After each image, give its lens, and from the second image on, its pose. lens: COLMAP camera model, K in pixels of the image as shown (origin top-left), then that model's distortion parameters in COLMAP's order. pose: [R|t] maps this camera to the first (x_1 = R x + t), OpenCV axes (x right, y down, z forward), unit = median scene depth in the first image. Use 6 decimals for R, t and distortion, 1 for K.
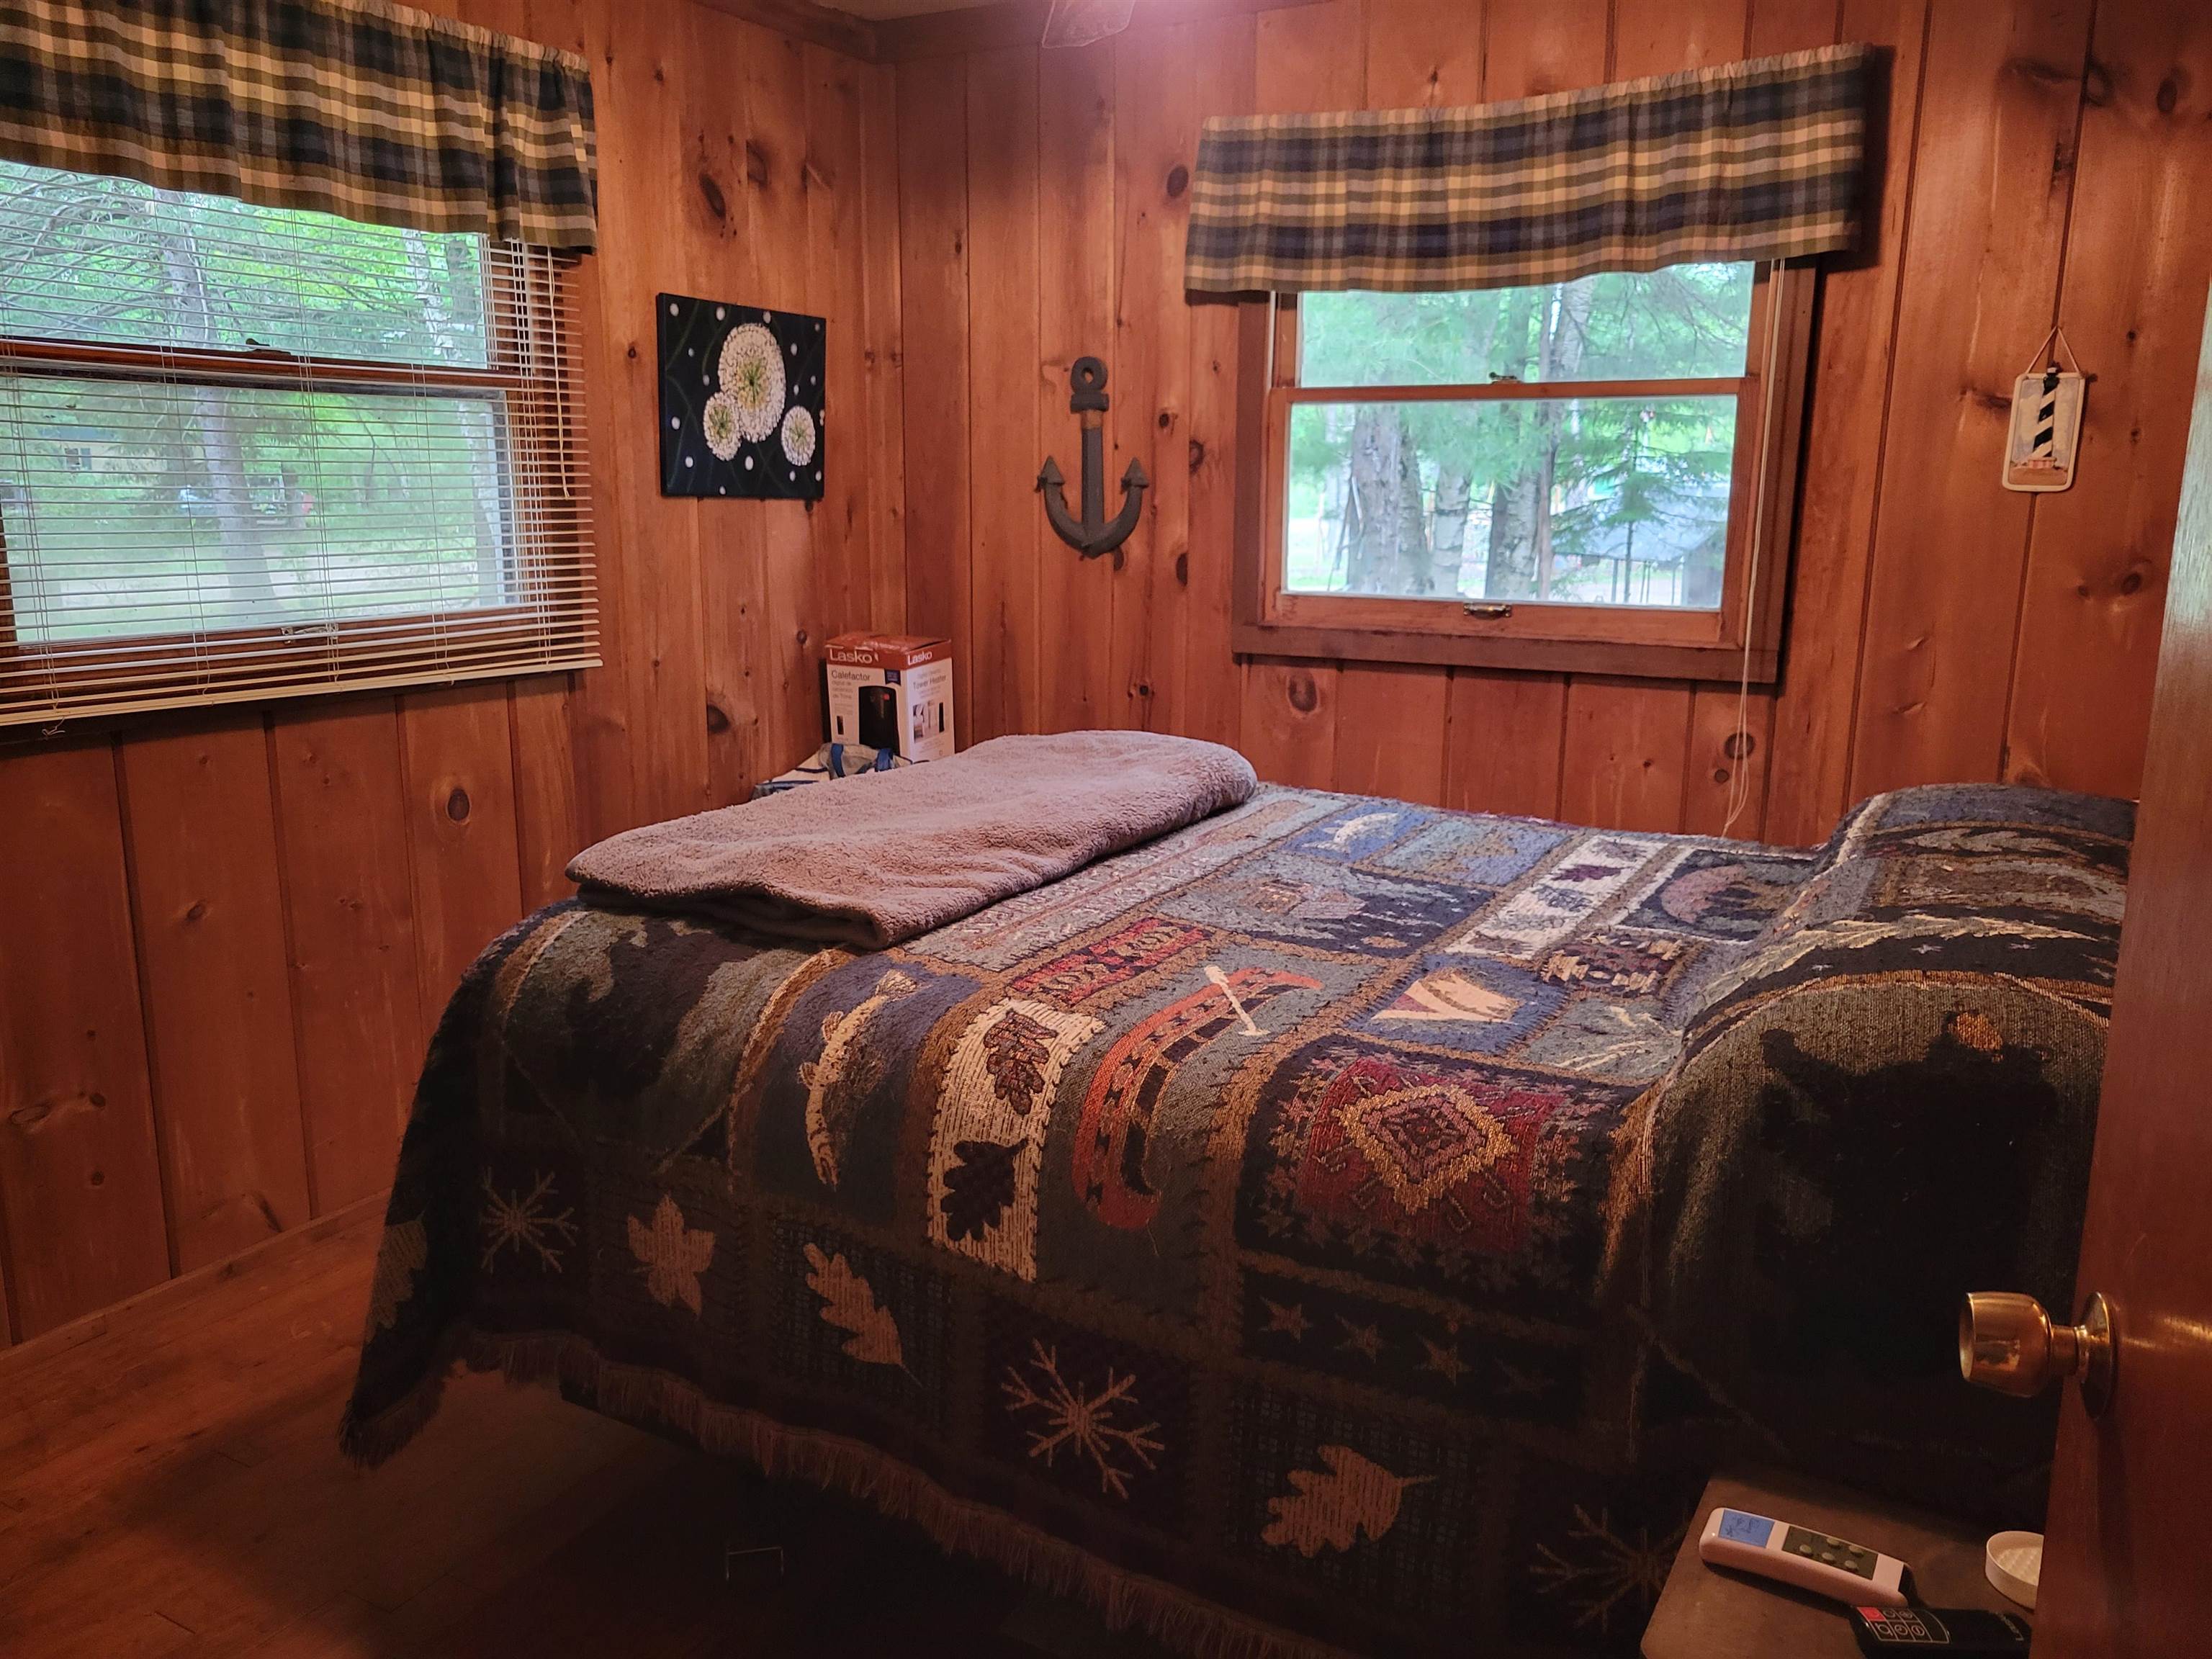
lens RADIAL K [[1678.7, 0, 1114.0], [0, 1678.7, 811.7], [0, 0, 1]] dist [0.049582, -0.028190]
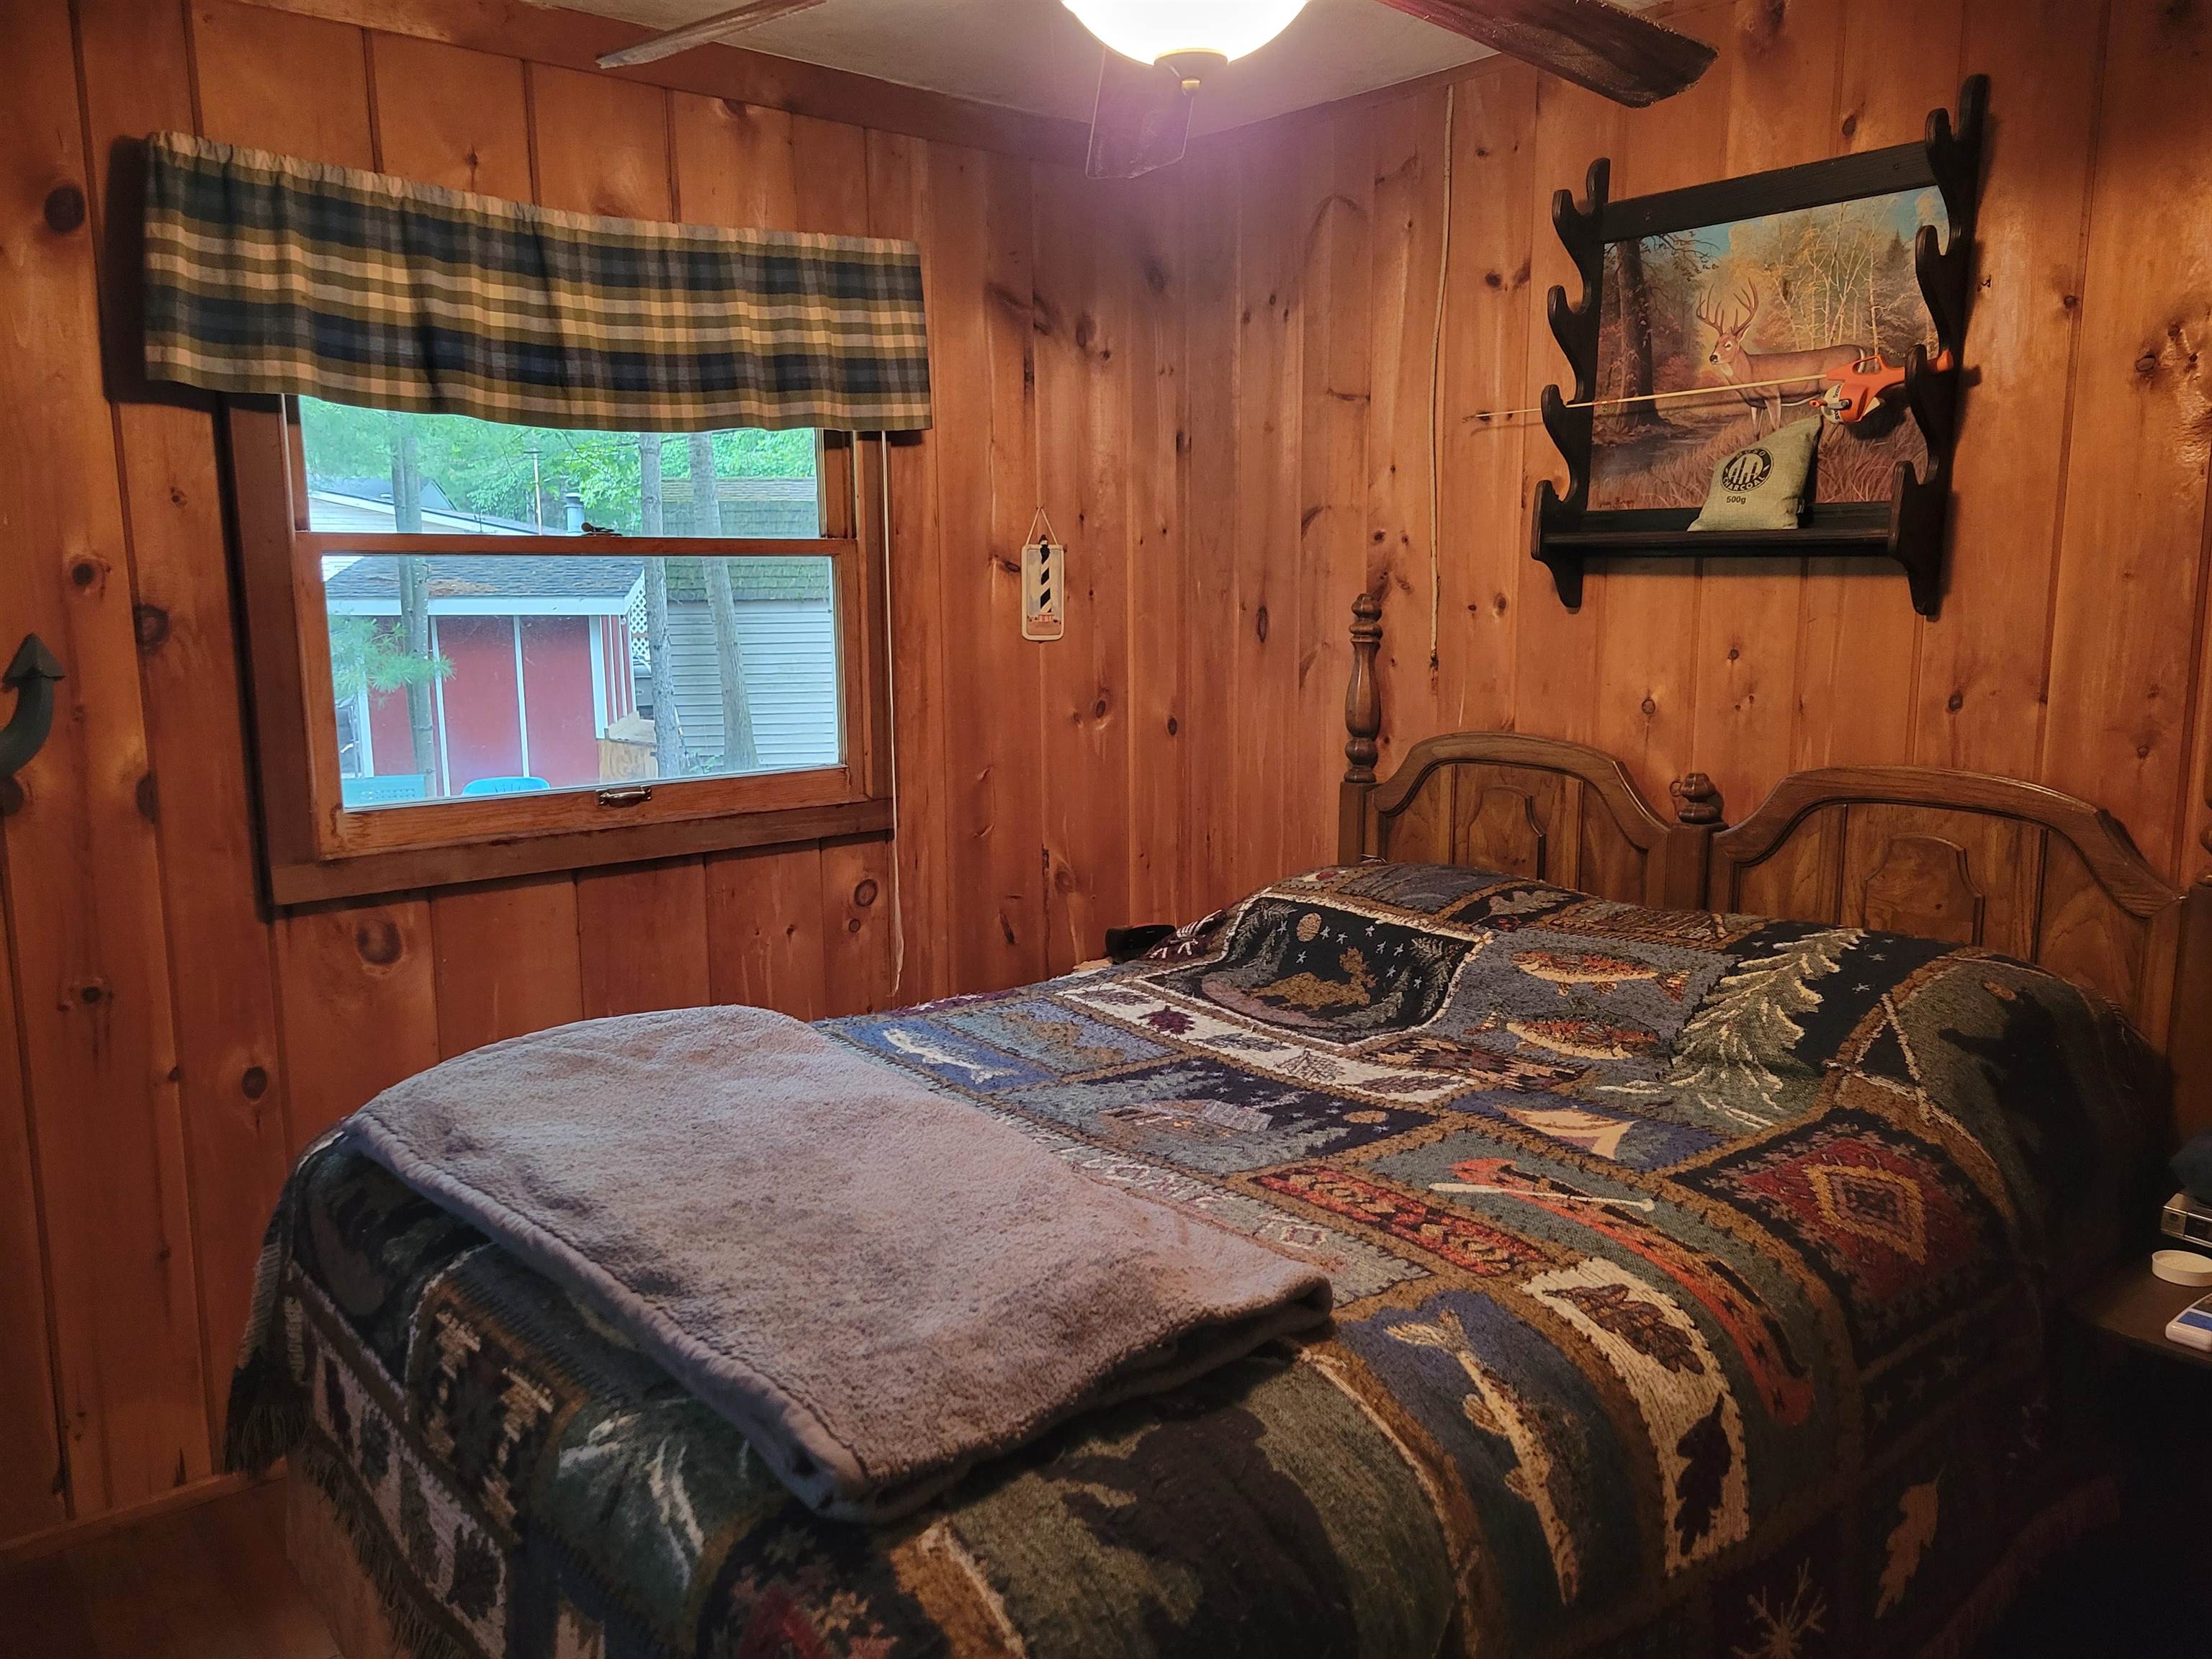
lens RADIAL K [[1678.7, 0, 1112.1], [0, 1678.7, 839.9], [0, 0, 1]] dist [0.049582, -0.028190]
pose [[0.348232, -0.154075, 0.924660, -0.581529], [0.197824, 0.976264, 0.088172, -0.147908], [-0.916297, 0.152215, 0.370446, 0.542121]]
